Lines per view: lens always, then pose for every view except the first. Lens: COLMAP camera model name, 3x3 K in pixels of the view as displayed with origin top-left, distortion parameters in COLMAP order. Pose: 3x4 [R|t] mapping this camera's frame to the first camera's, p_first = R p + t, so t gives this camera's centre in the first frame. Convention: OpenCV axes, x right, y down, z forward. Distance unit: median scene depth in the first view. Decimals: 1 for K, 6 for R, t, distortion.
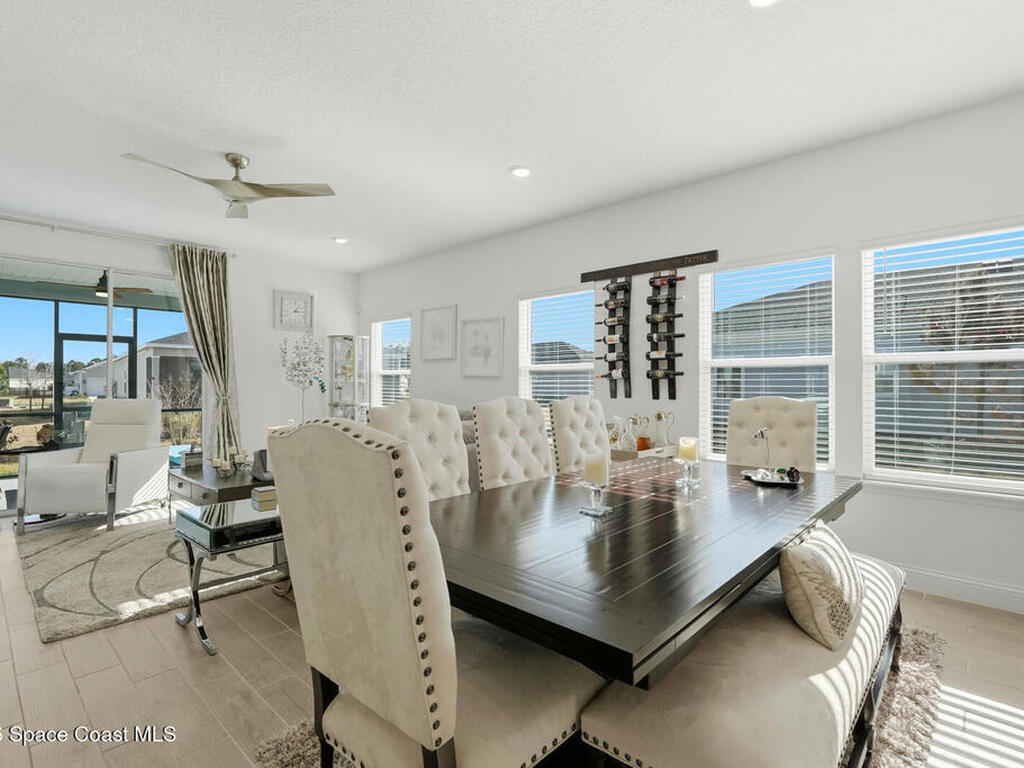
lens RADIAL K [[517.6, 0, 509.6], [0, 517.6, 382.2], [0, 0, 1]] dist [-0.028917, 0.000112]
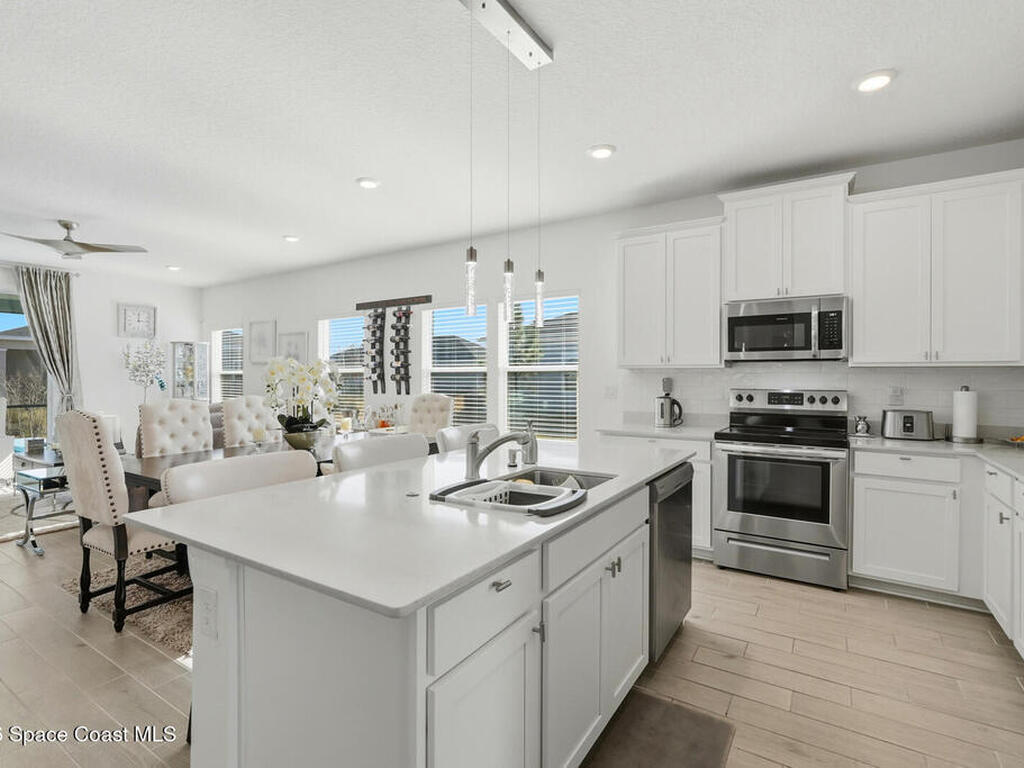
lens RADIAL K [[512.5, 0, 507.8], [0, 512.5, 375.9], [0, 0, 1]] dist [-0.015089, 0.000952]
pose [[0.983866, -0.002078, 0.178897, 0.309424], [0.001392, 0.999991, 0.003956, -0.023528], [-0.178904, -0.003643, 0.983860, -0.443857]]
